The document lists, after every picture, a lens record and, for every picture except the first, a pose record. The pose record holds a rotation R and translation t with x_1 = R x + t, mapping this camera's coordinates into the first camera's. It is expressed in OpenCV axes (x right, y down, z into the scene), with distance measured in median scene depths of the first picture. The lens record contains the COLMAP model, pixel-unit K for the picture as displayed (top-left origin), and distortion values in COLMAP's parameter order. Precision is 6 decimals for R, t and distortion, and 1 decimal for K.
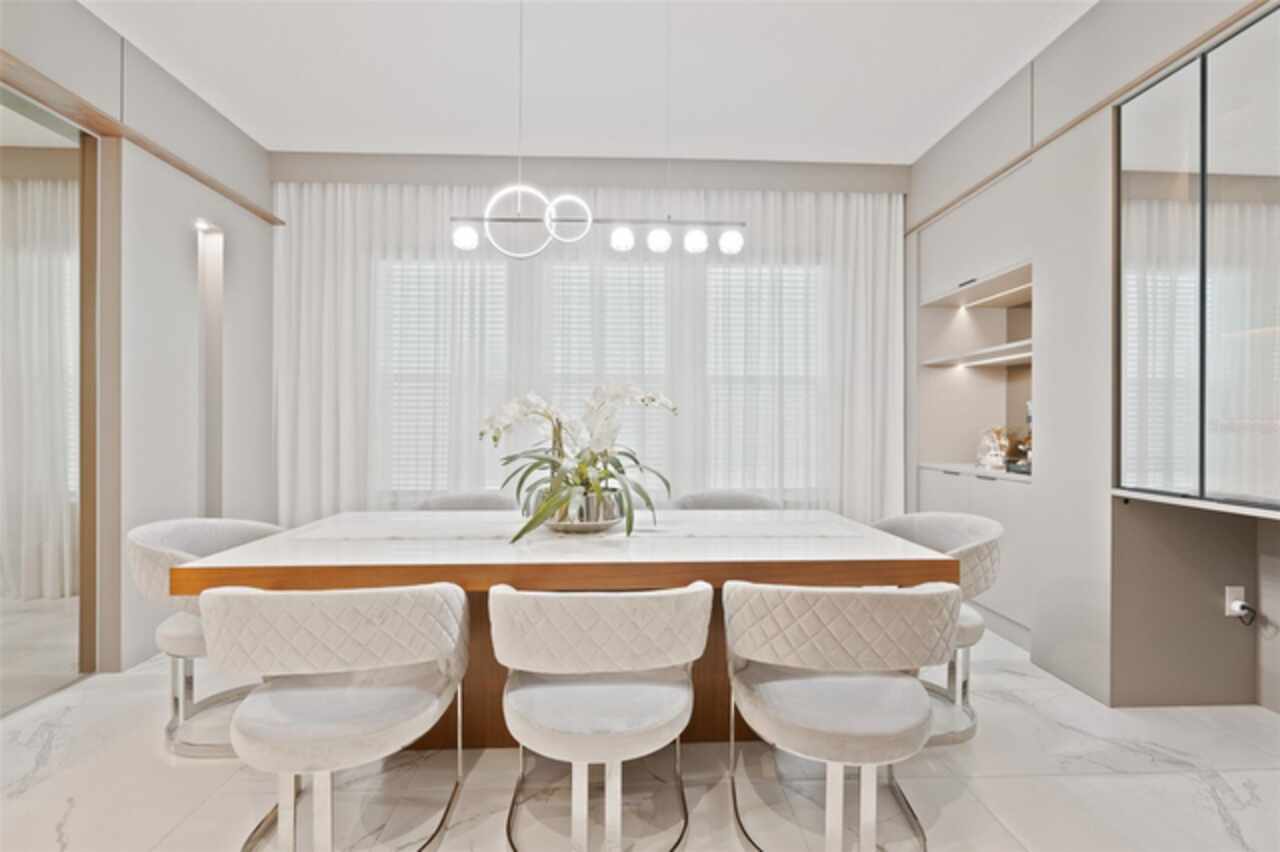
lens RADIAL K [[576.6, 0, 640.0], [0, 576.6, 426.0], [0, 0, 1]] dist [-0.002515, 0.000511]
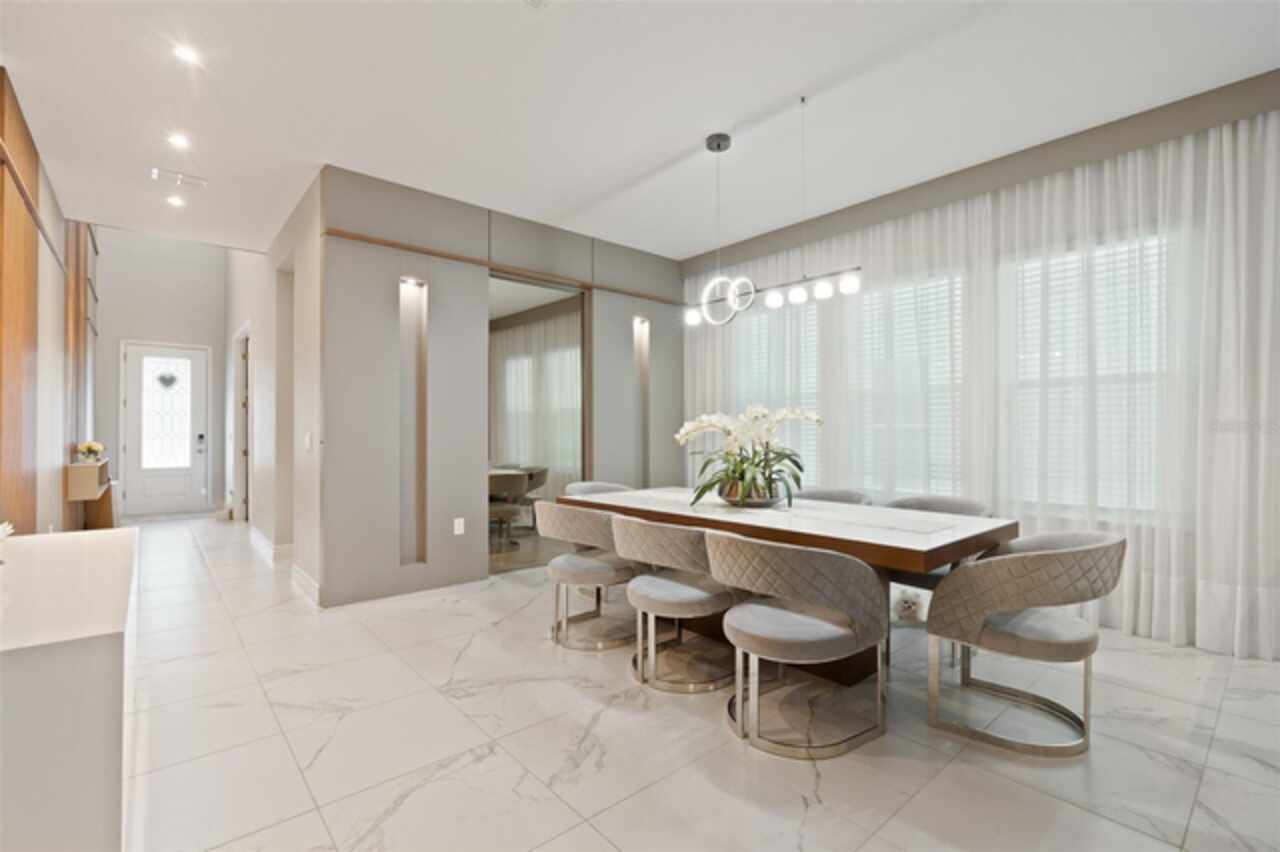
lens RADIAL K [[576.6, 0, 640.0], [0, 576.6, 426.0], [0, 0, 1]] dist [-0.002515, 0.000511]
pose [[0.621499, -0.011314, -0.783333, 0.619146], [0.000216, 0.999898, -0.014270, 0.000384], [0.783415, 0.008700, 0.621438, -0.087172]]
